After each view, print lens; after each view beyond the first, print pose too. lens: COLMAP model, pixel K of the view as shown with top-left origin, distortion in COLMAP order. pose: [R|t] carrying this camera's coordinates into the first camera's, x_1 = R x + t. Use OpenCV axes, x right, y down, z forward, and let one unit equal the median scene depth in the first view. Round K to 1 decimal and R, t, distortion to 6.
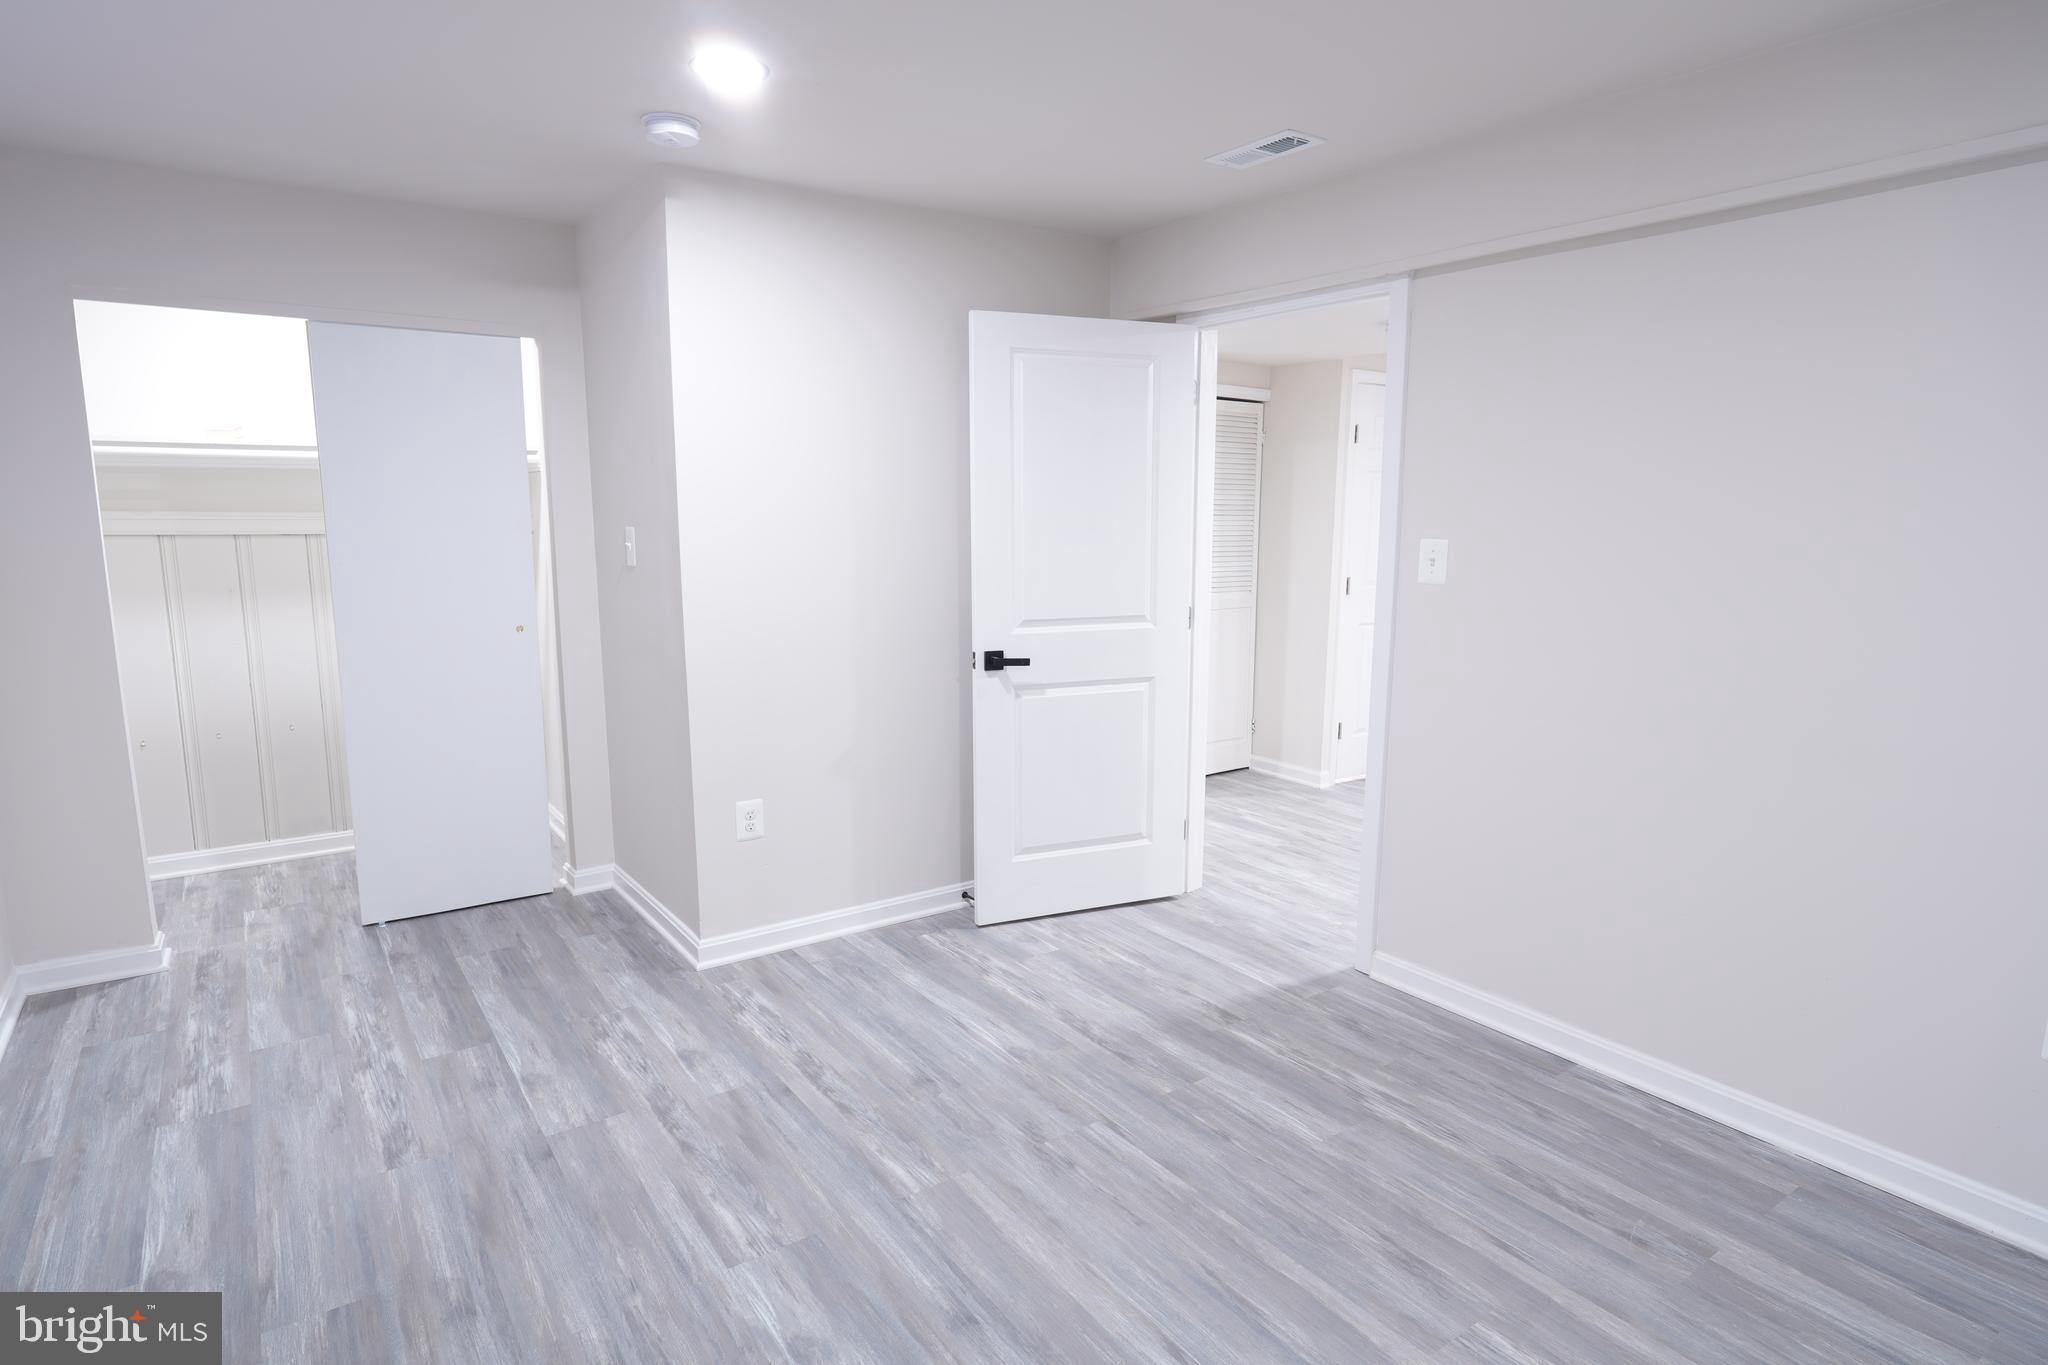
lens RADIAL K [[1098.2, 0, 1024.0], [0, 1098.2, 682.5], [0, 0, 1]] dist [-0.000310, -0.000142]
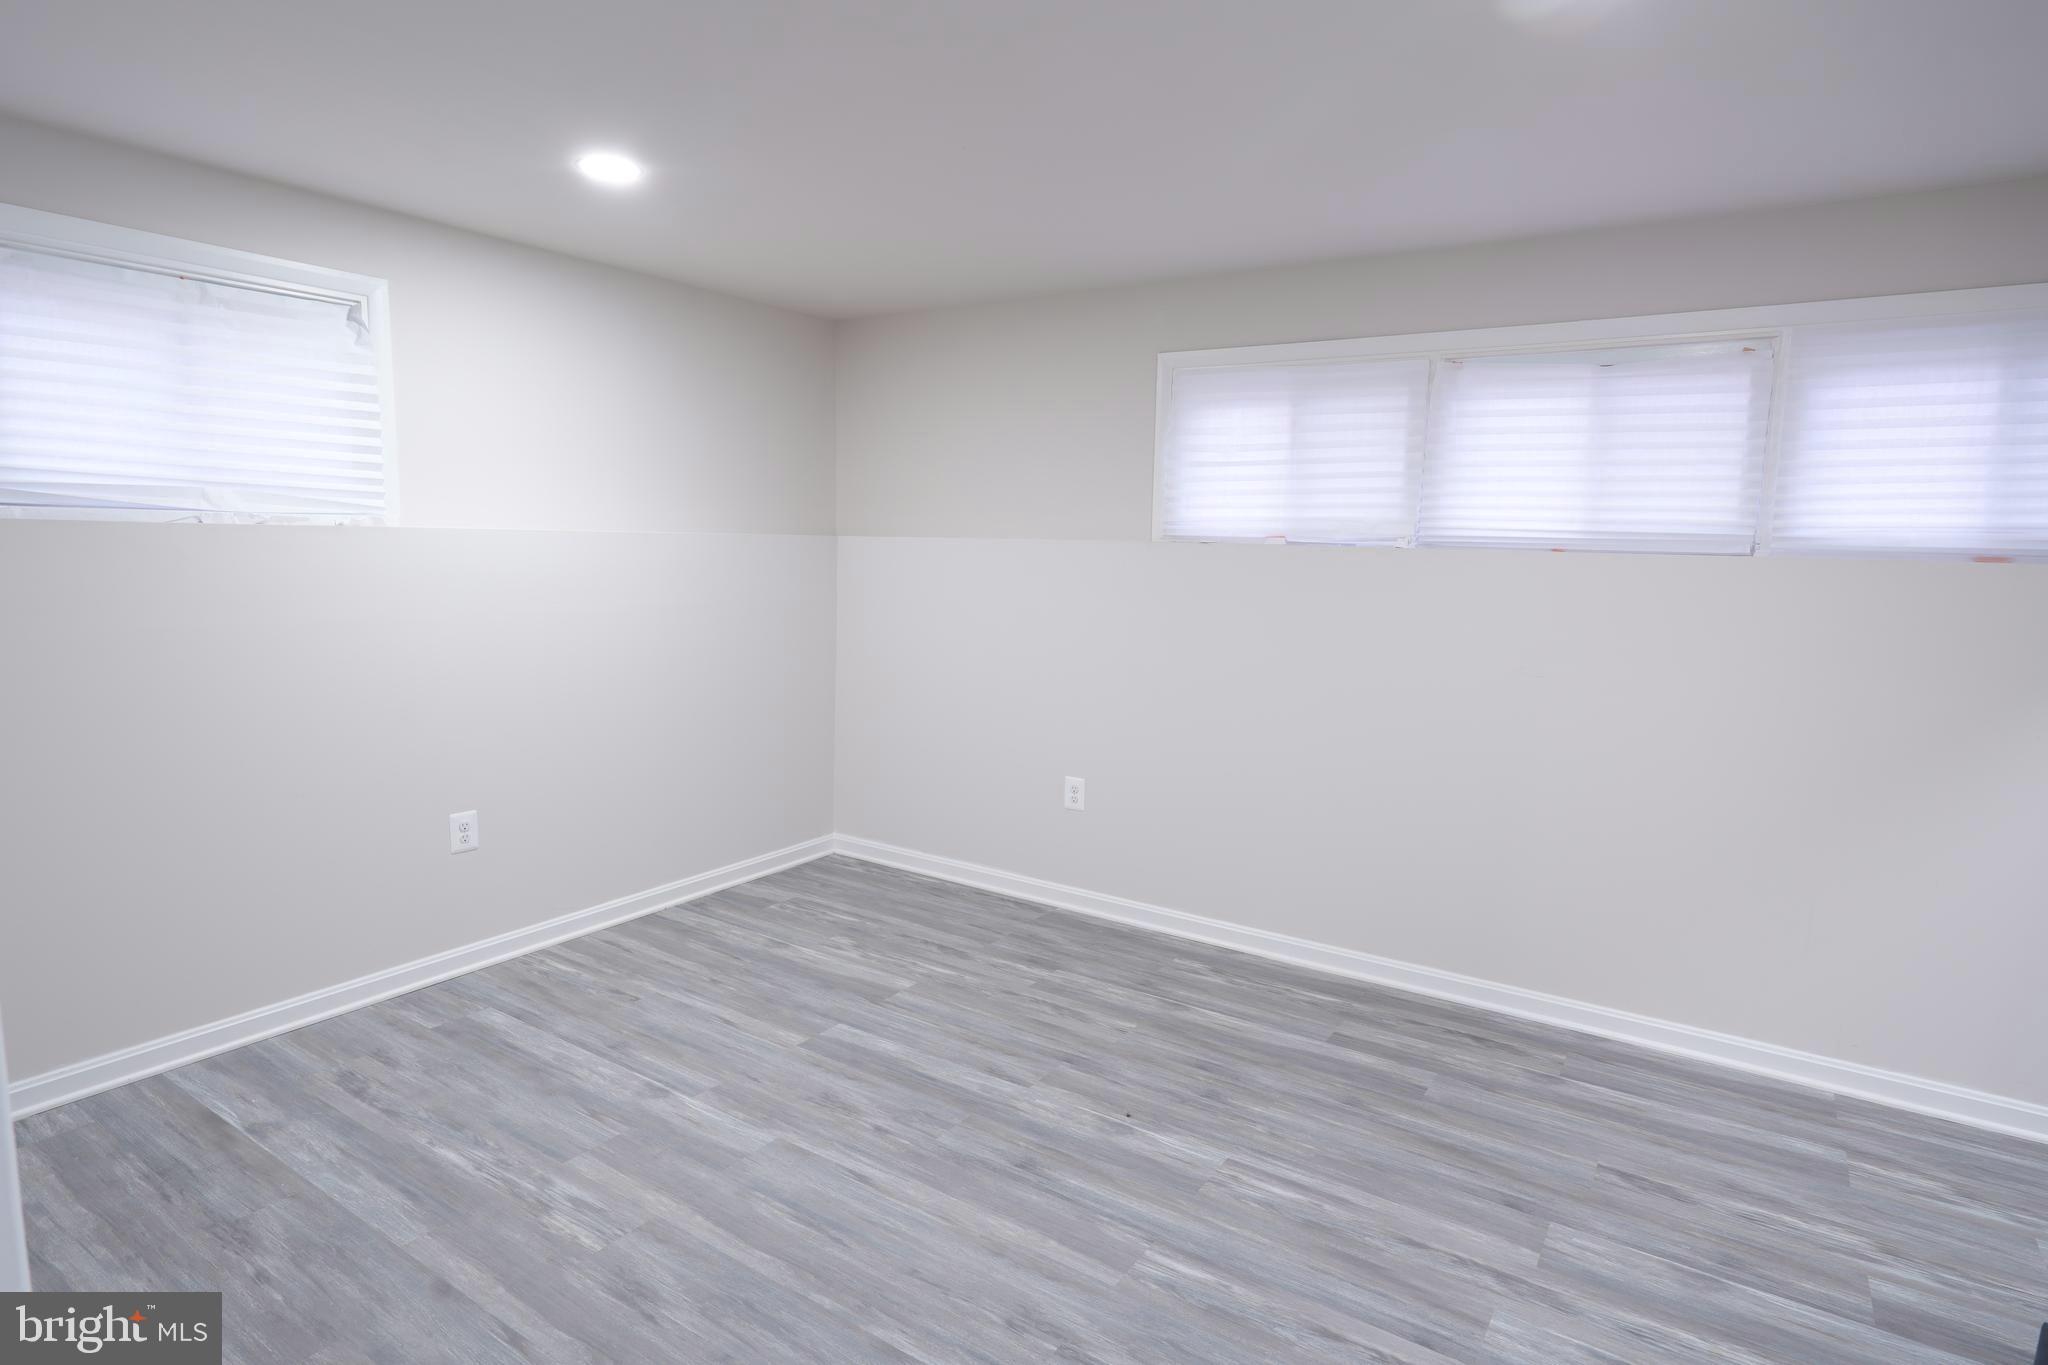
lens RADIAL K [[1098.2, 0, 1024.0], [0, 1098.2, 682.5], [0, 0, 1]] dist [-0.000310, -0.000142]
pose [[-0.934909, 0.018332, -0.354414, 0.345849], [-0.085490, 0.957623, 0.275045, -0.276346], [0.344437, 0.287441, -0.893723, 1.741720]]
